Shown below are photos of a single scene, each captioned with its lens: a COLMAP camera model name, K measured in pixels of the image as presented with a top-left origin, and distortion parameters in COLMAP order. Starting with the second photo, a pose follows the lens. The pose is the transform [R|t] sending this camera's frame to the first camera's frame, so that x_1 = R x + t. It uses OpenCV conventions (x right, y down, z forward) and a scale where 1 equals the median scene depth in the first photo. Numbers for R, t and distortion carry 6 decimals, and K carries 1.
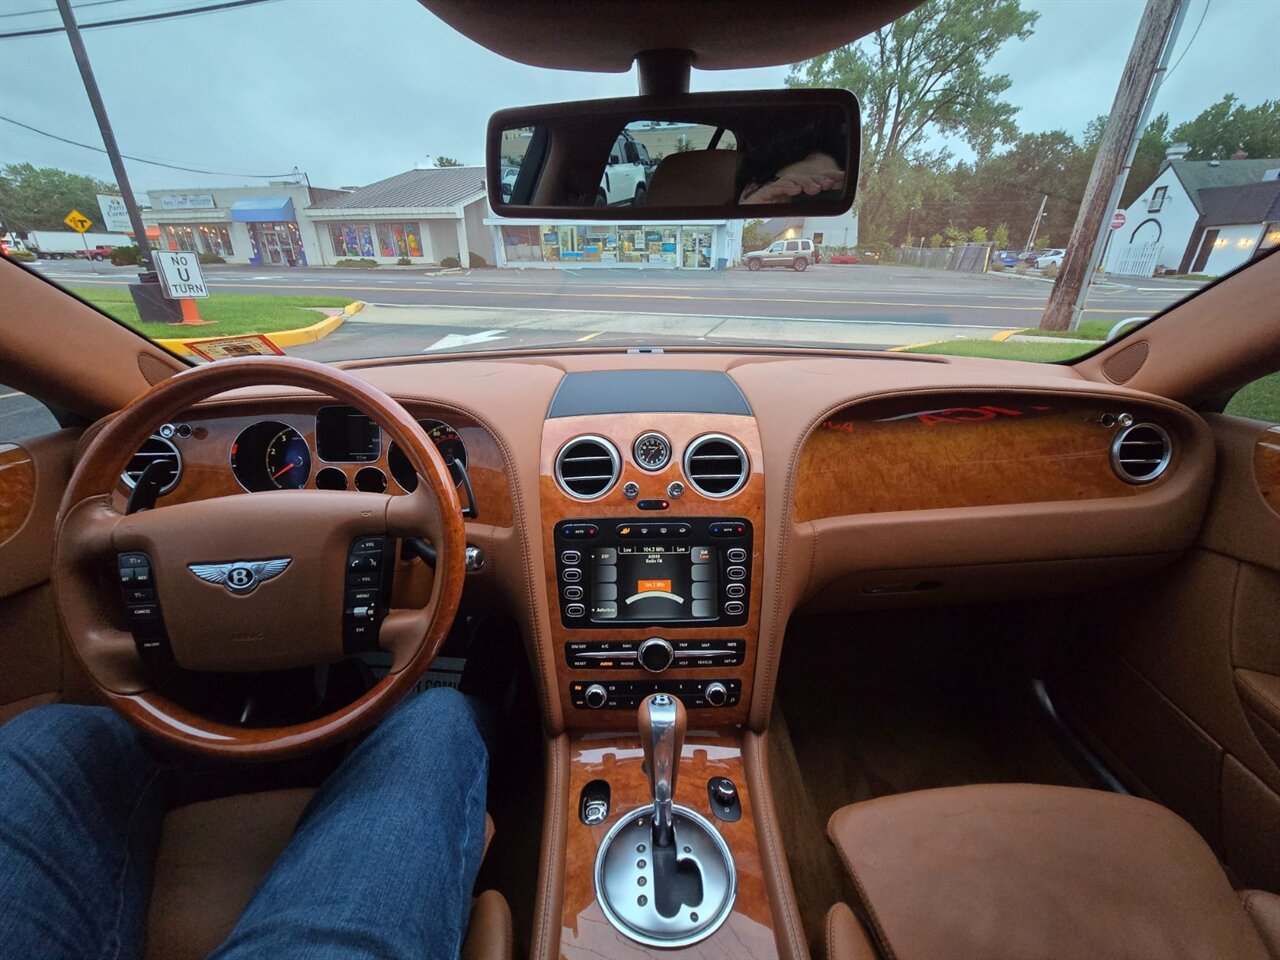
lens RADIAL K [[524.9, 0, 642.7], [0, 524.9, 477.9], [0, 0, 1]] dist [-0.007111, 0.000412]
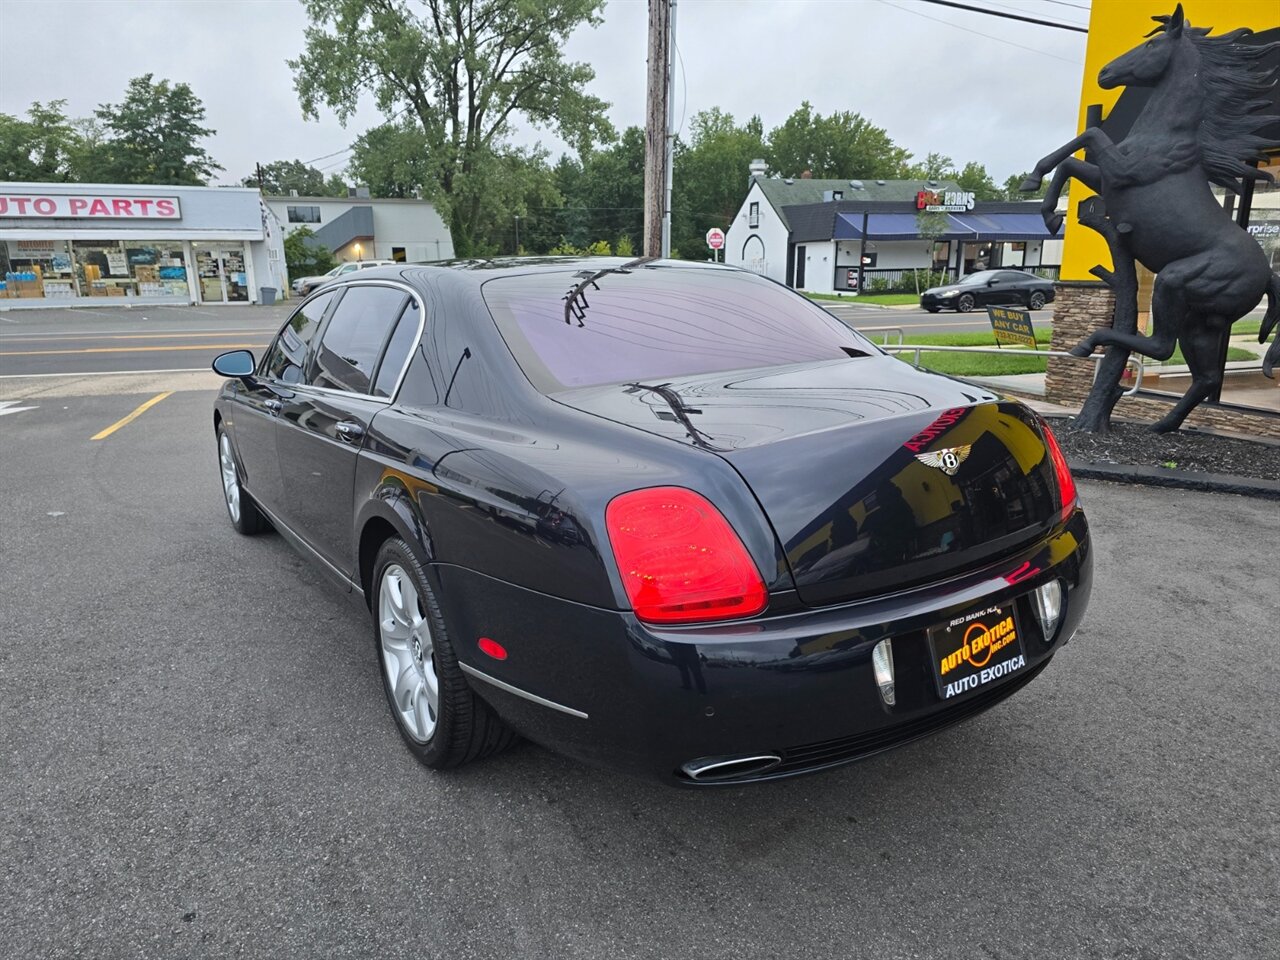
lens RADIAL K [[851.2, 0, 632.8], [0, 851.2, 494.2], [0, 0, 1]] dist [0.046988, -0.044213]
pose [[0.850011, -0.148302, 0.505459, -0.036893], [0.223140, 0.970578, -0.090478, 0.032685], [-0.477169, 0.189695, 0.858094, -0.092350]]
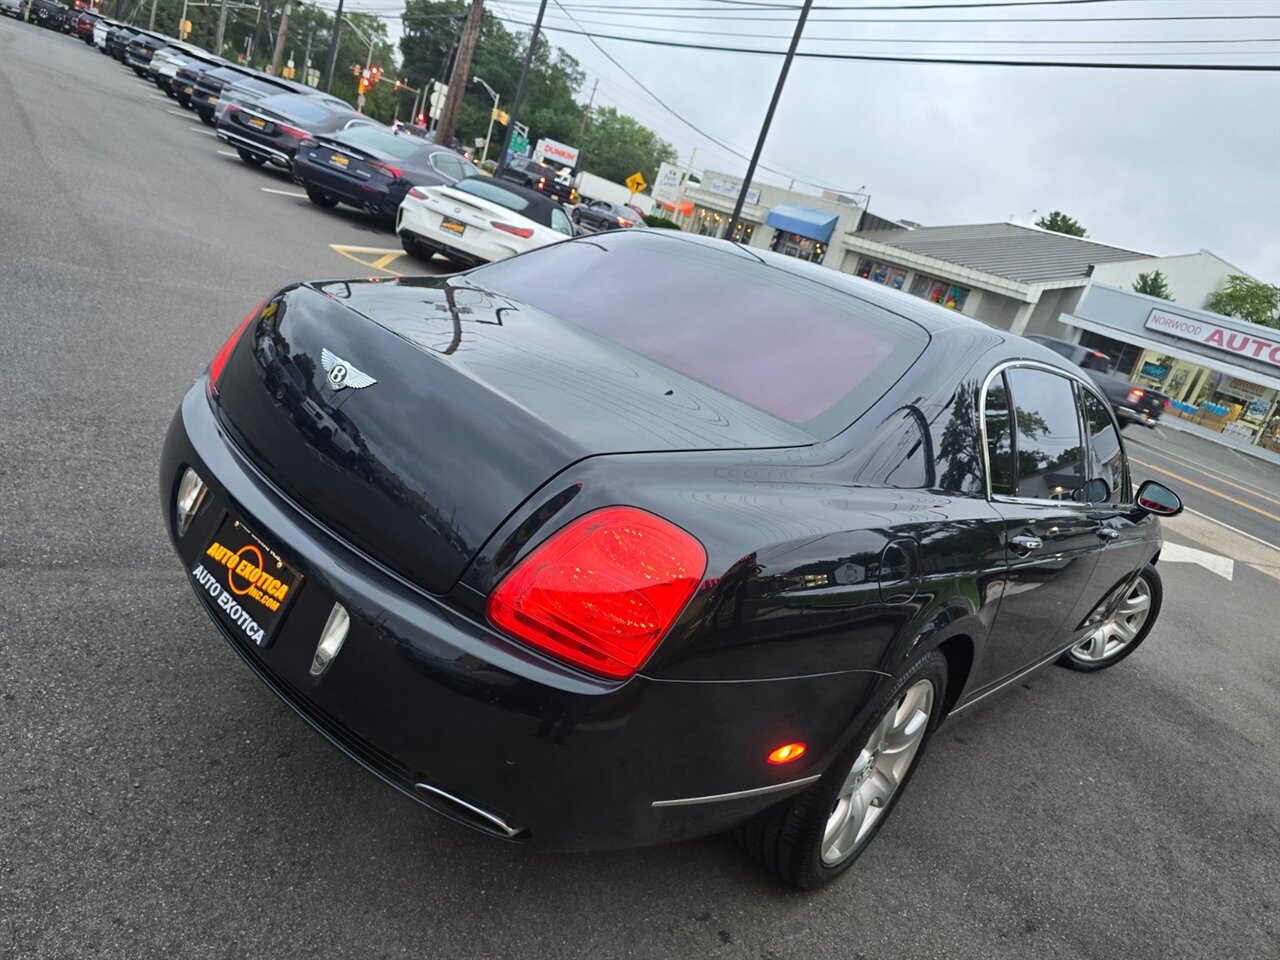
lens RADIAL K [[864.7, 0, 638.5], [0, 864.7, 486.5], [0, 0, 1]] dist [0.031965, -0.029644]
pose [[0.706893, 0.416718, -0.571532, 0.037917], [-0.532931, 0.845066, -0.042992, 0.029198], [0.465067, 0.334979, 0.819452, -0.085572]]
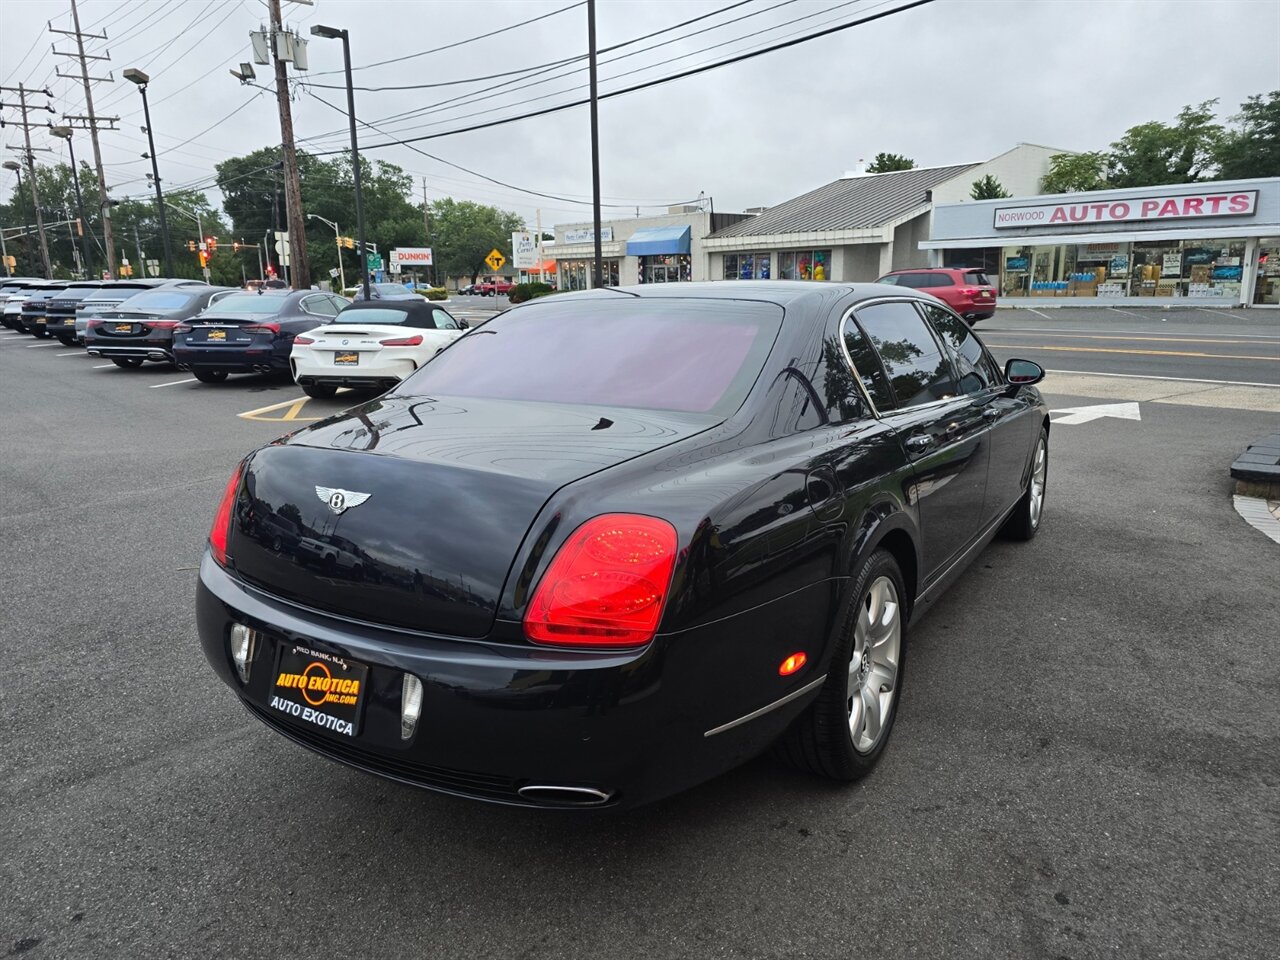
lens RADIAL K [[854.4, 0, 645.4], [0, 854.4, 487.8], [0, 0, 1]] dist [0.044280, -0.034452]
pose [[0.836879, 0.111898, -0.535828, 0.042990], [-0.200473, 0.973526, -0.109804, 0.031623], [0.509356, 0.199312, 0.837157, -0.092450]]
